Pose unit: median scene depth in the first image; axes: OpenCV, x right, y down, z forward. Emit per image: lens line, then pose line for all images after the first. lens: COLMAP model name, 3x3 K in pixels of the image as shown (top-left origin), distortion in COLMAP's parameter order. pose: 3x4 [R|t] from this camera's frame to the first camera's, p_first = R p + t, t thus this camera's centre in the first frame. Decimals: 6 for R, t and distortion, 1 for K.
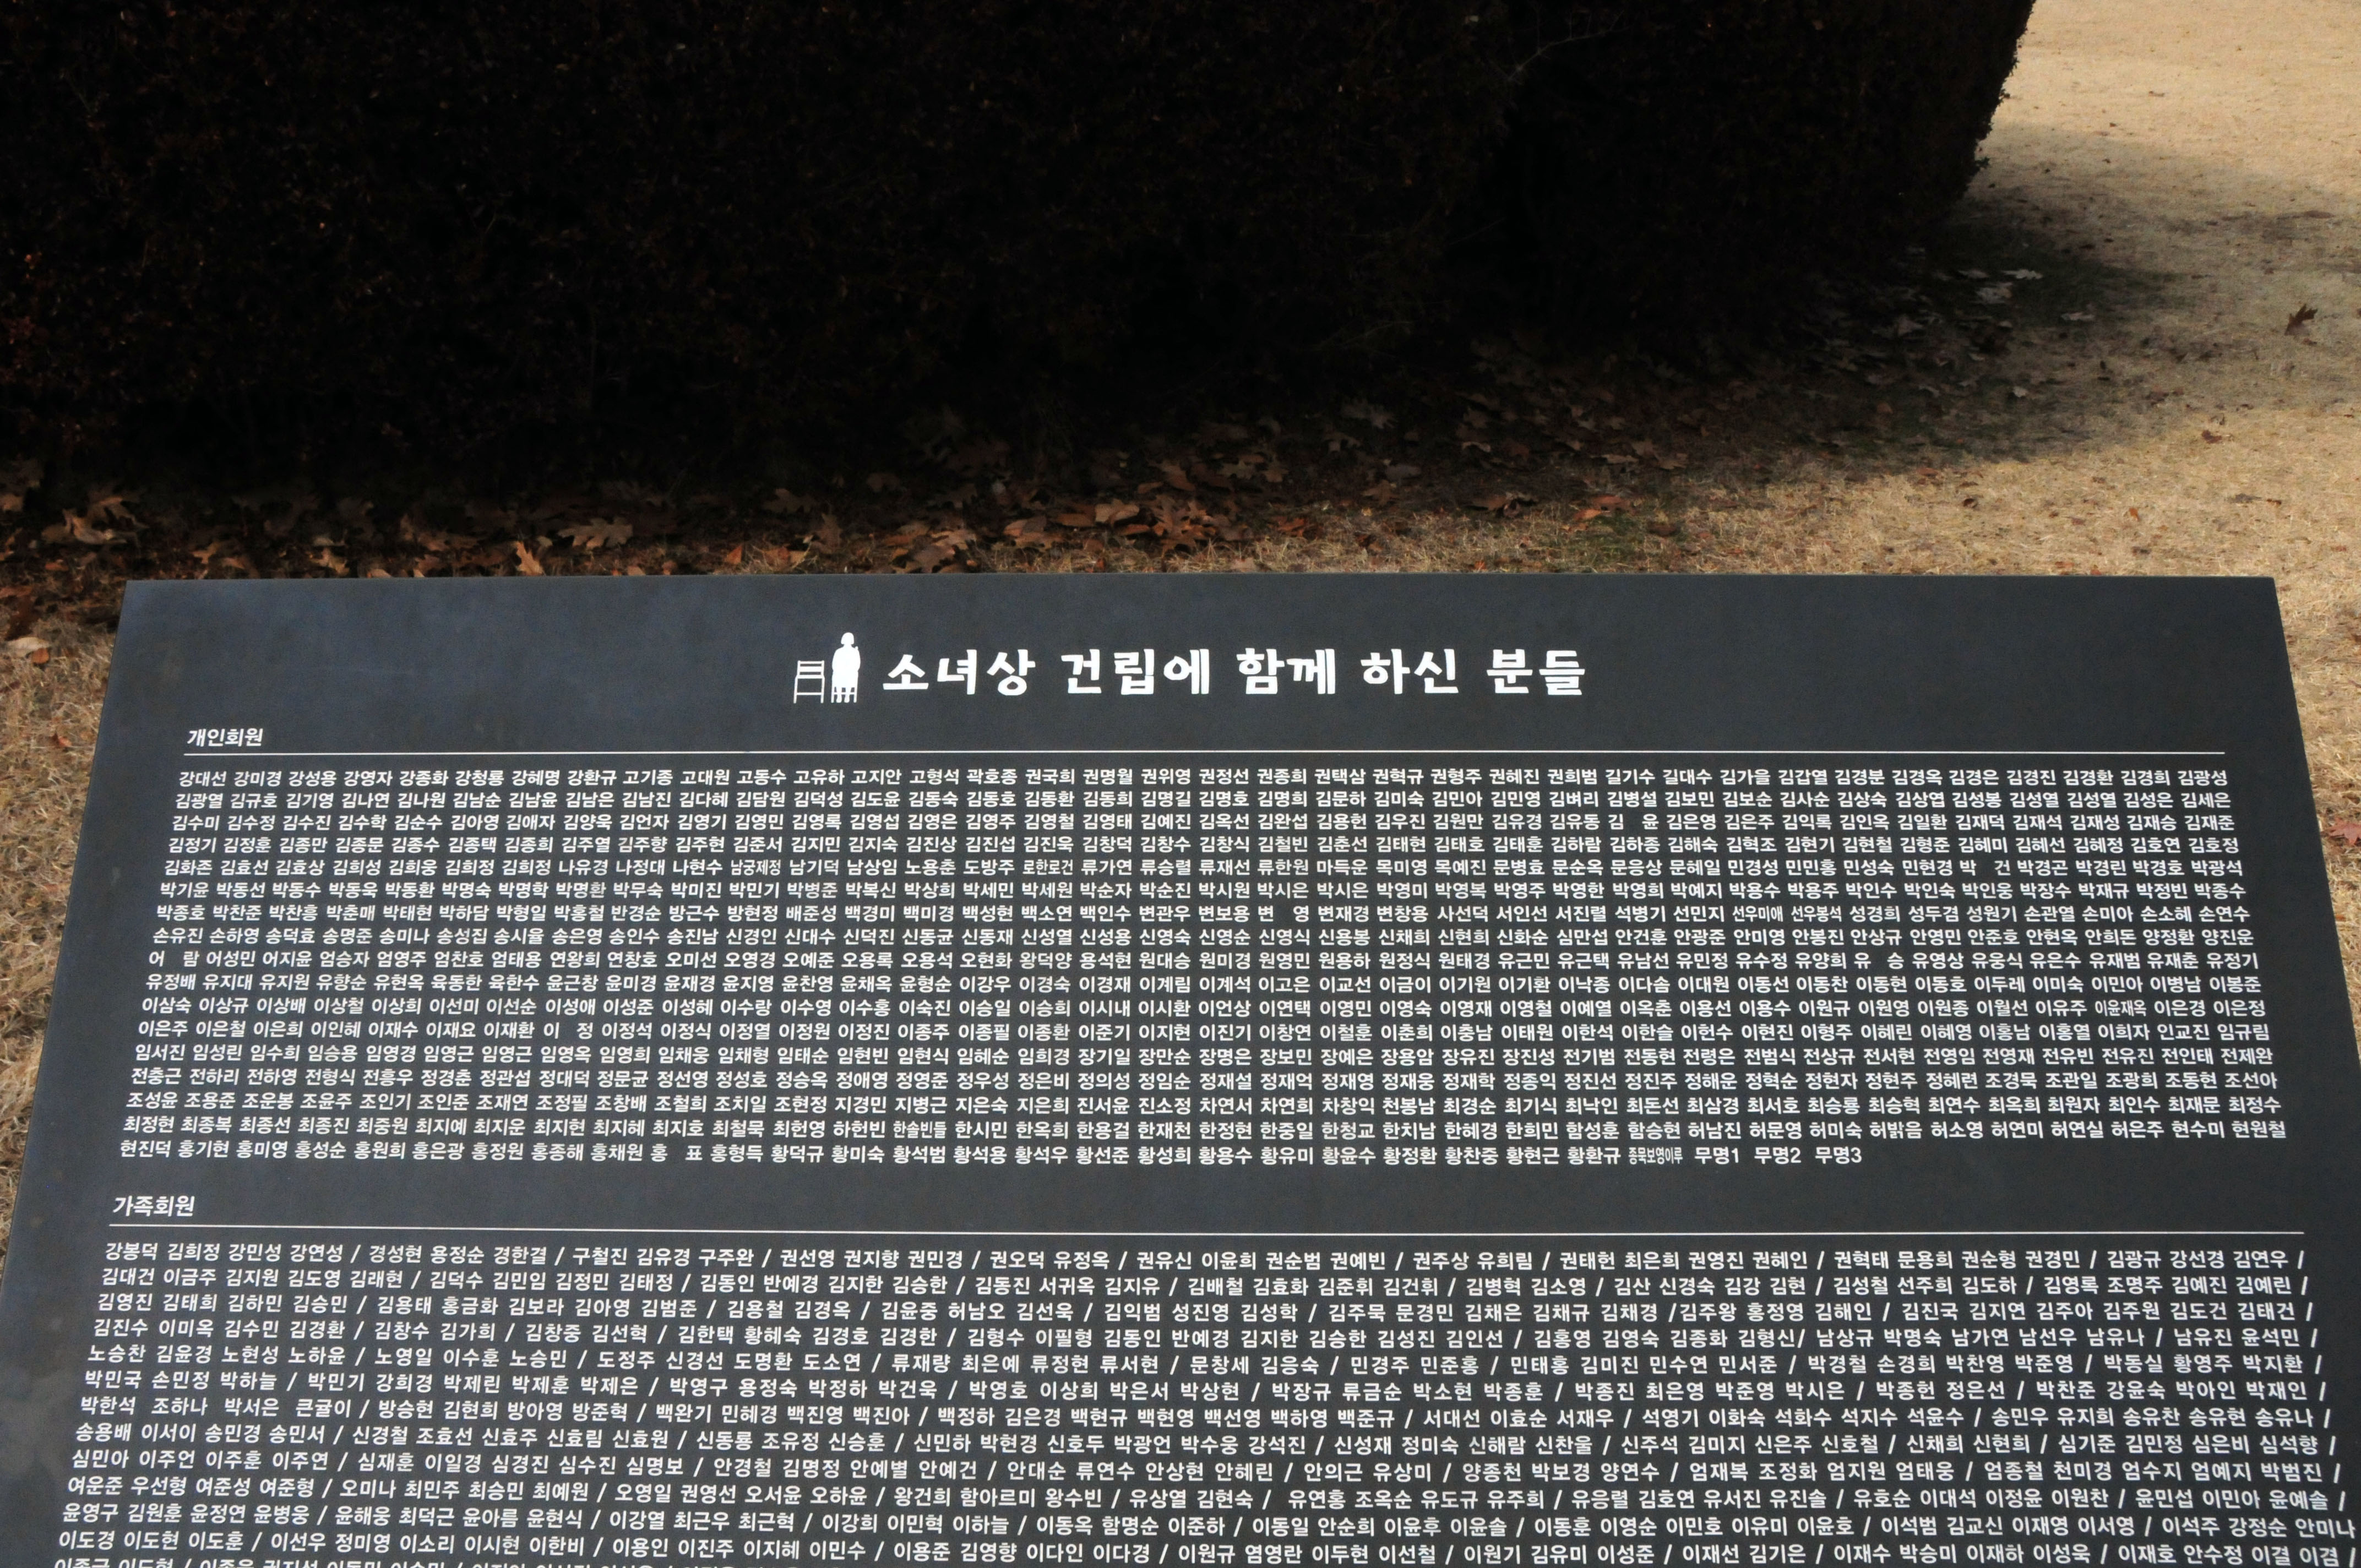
lens RADIAL K [[2254.2, 0, 1159.4], [0, 2254.2, 866.3], [0, 0, 1]] dist [-0.042549, 0.000000]
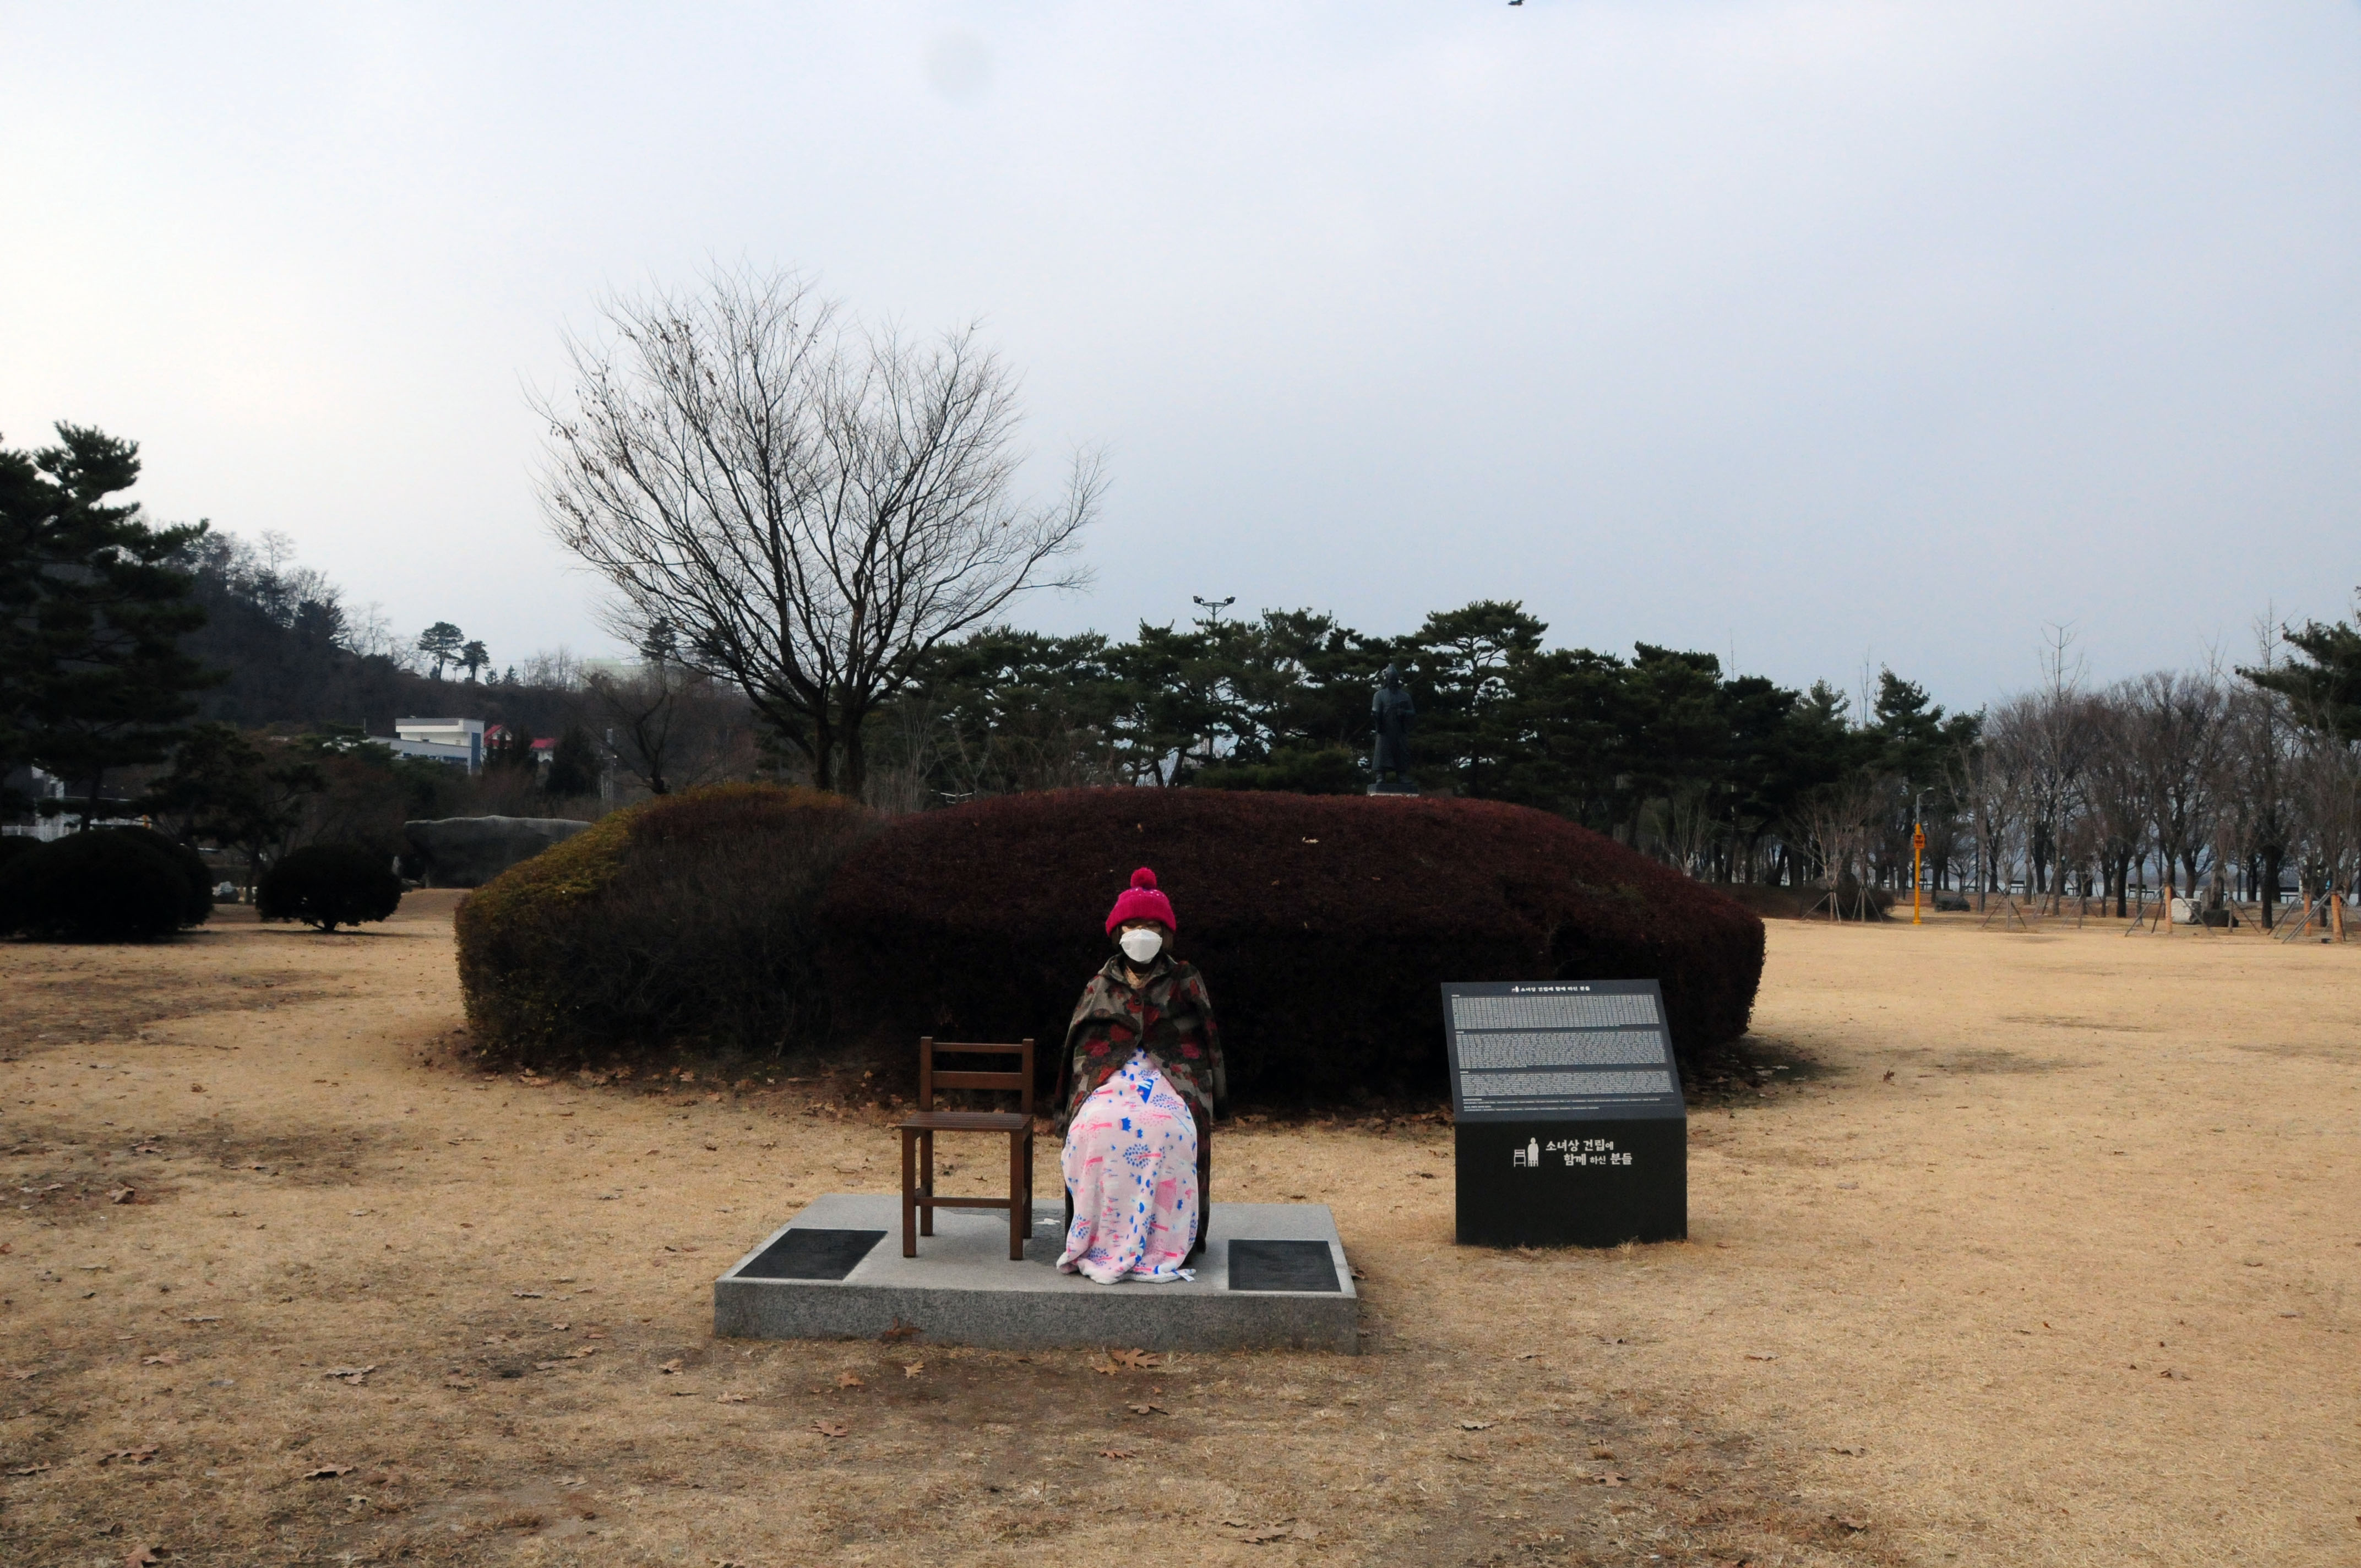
lens RADIAL K [[1830.8, 0, 1178.5], [0, 1830.8, 777.3], [0, 0, 1]] dist [0.012812, 0.002627]
pose [[0.999518, -0.005633, -0.030543, -1.506561], [-0.009204, 0.885527, -0.464496, 3.129943], [0.029663, 0.464553, 0.885048, -7.303387]]
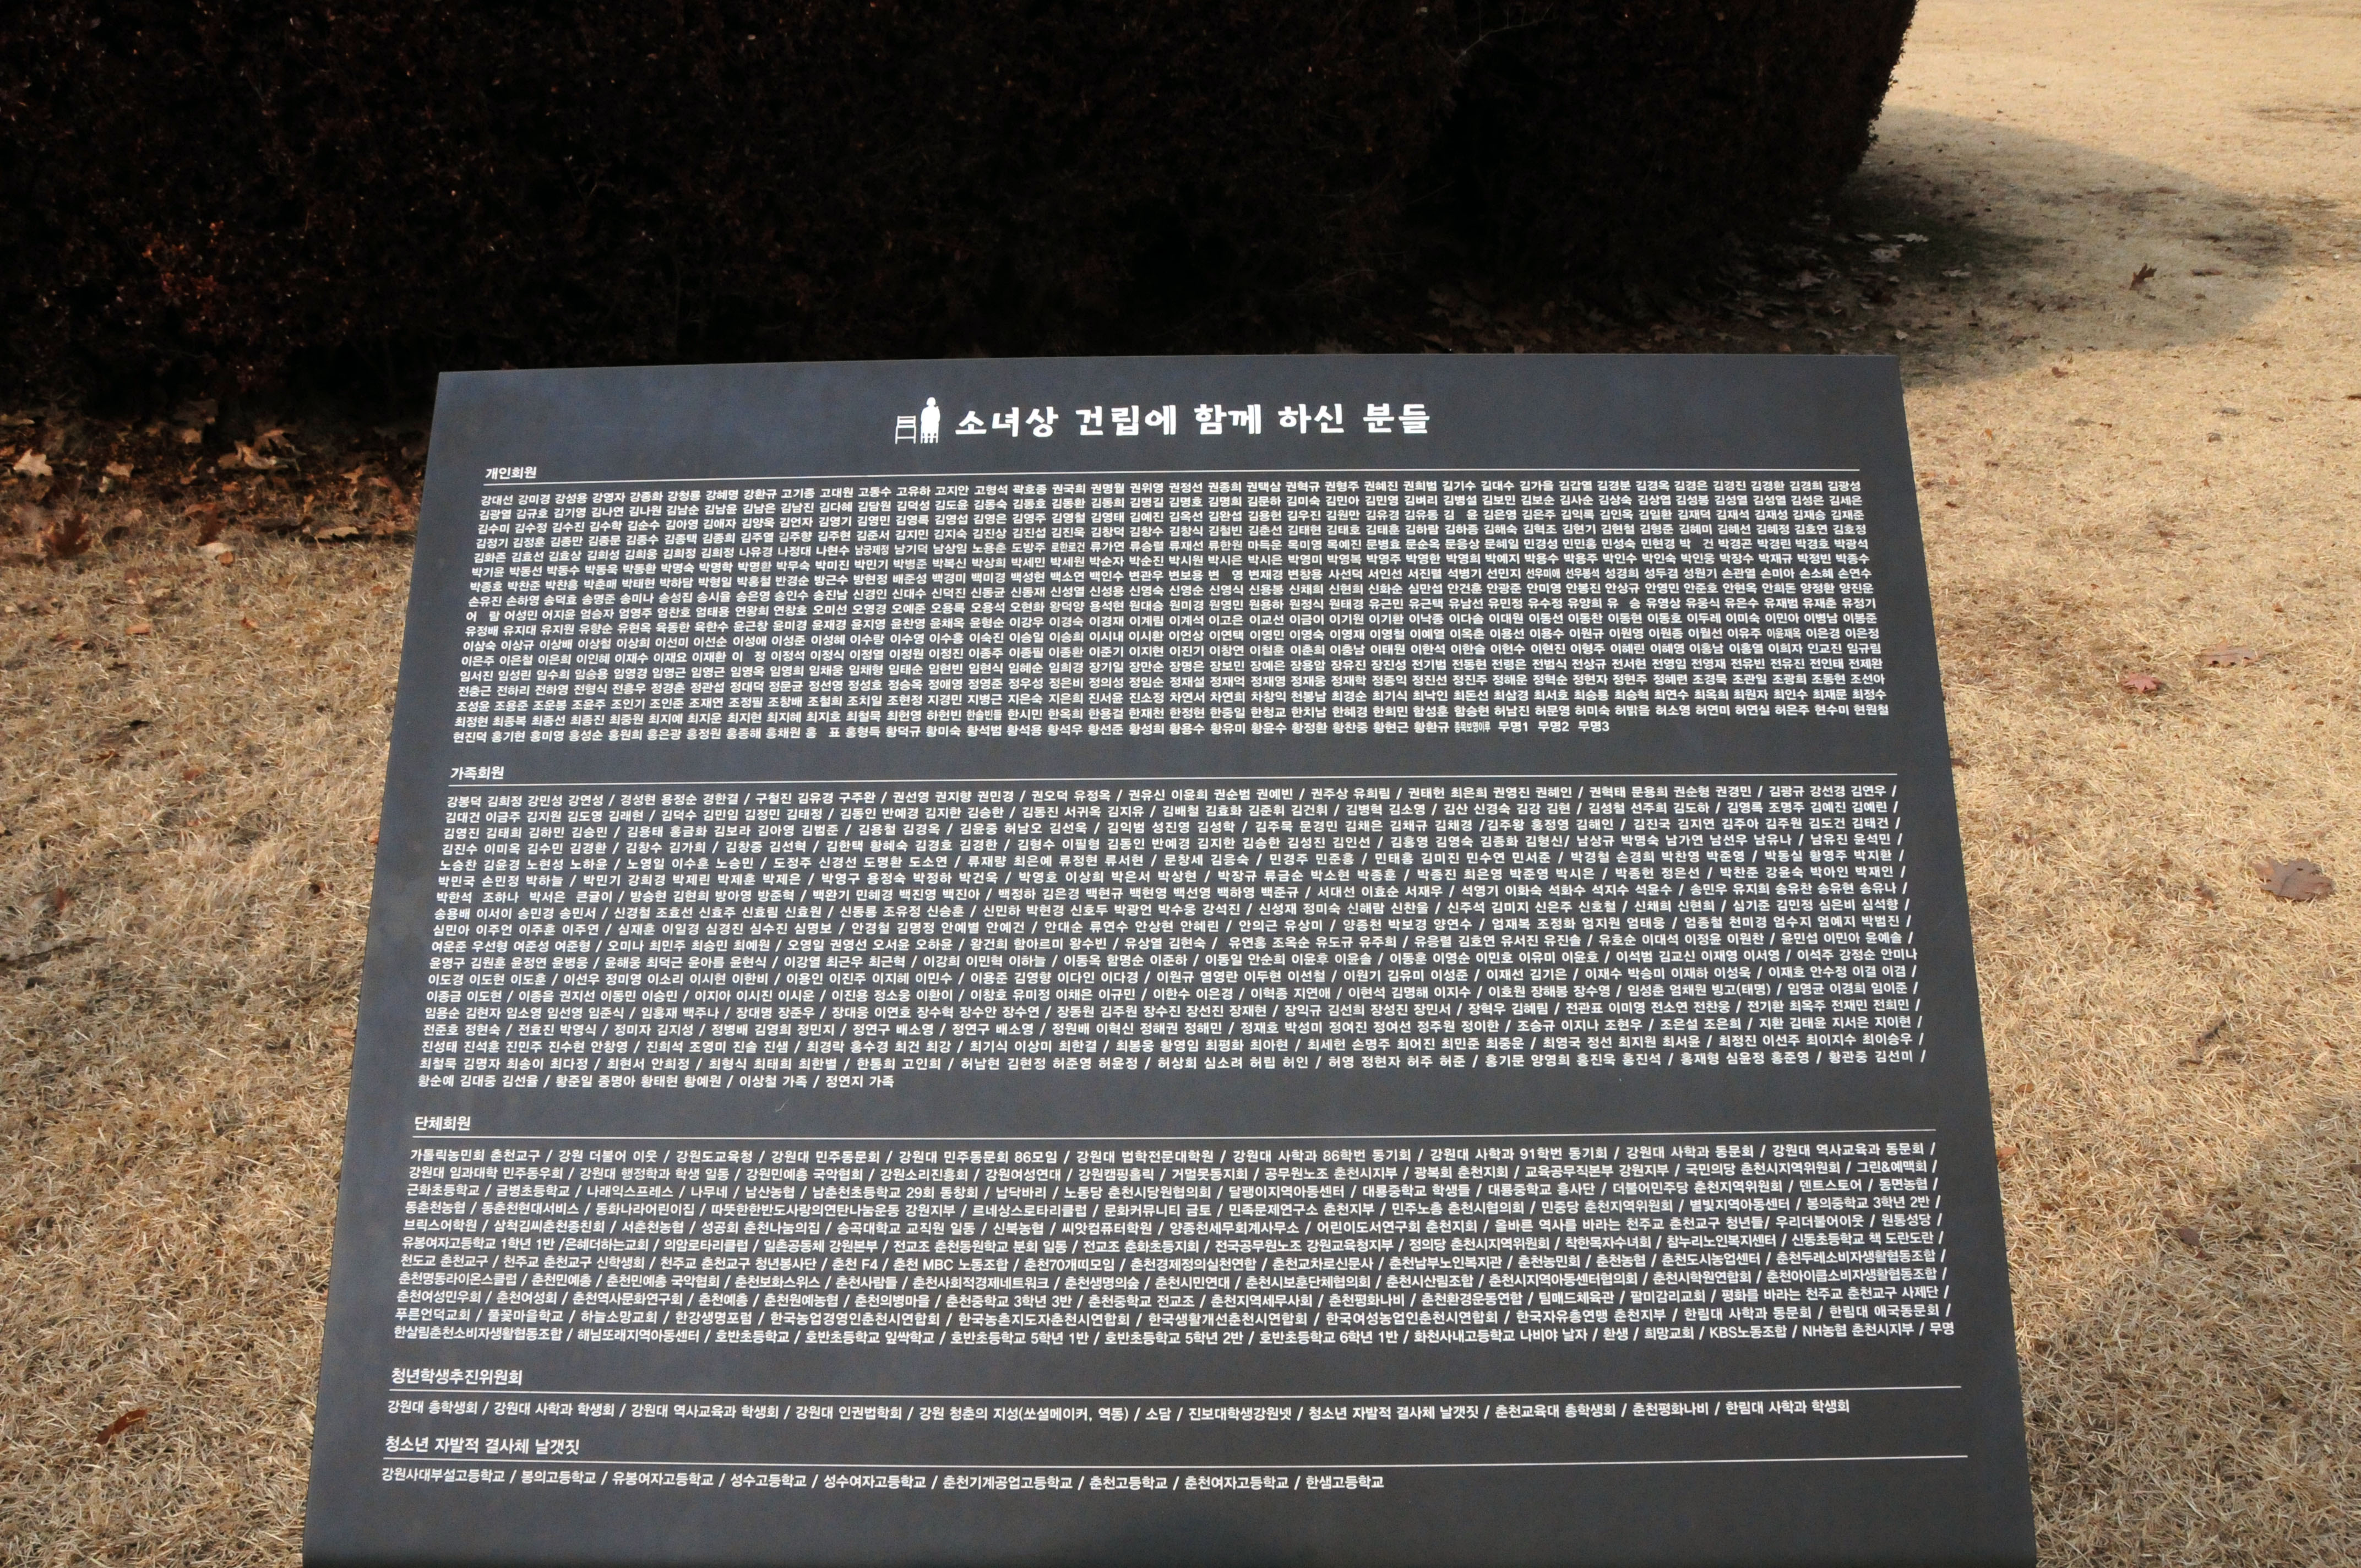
lens RADIAL K [[2051.8, 0, 1170.3], [0, 2051.8, 860.1], [0, 0, 1]] dist [-0.099212, 0.015868]
pose [[0.999968, -0.007950, 0.001271, 0.015238], [0.007905, 0.999454, 0.032073, 0.168103], [-0.001525, -0.032062, 0.999485, -0.365973]]
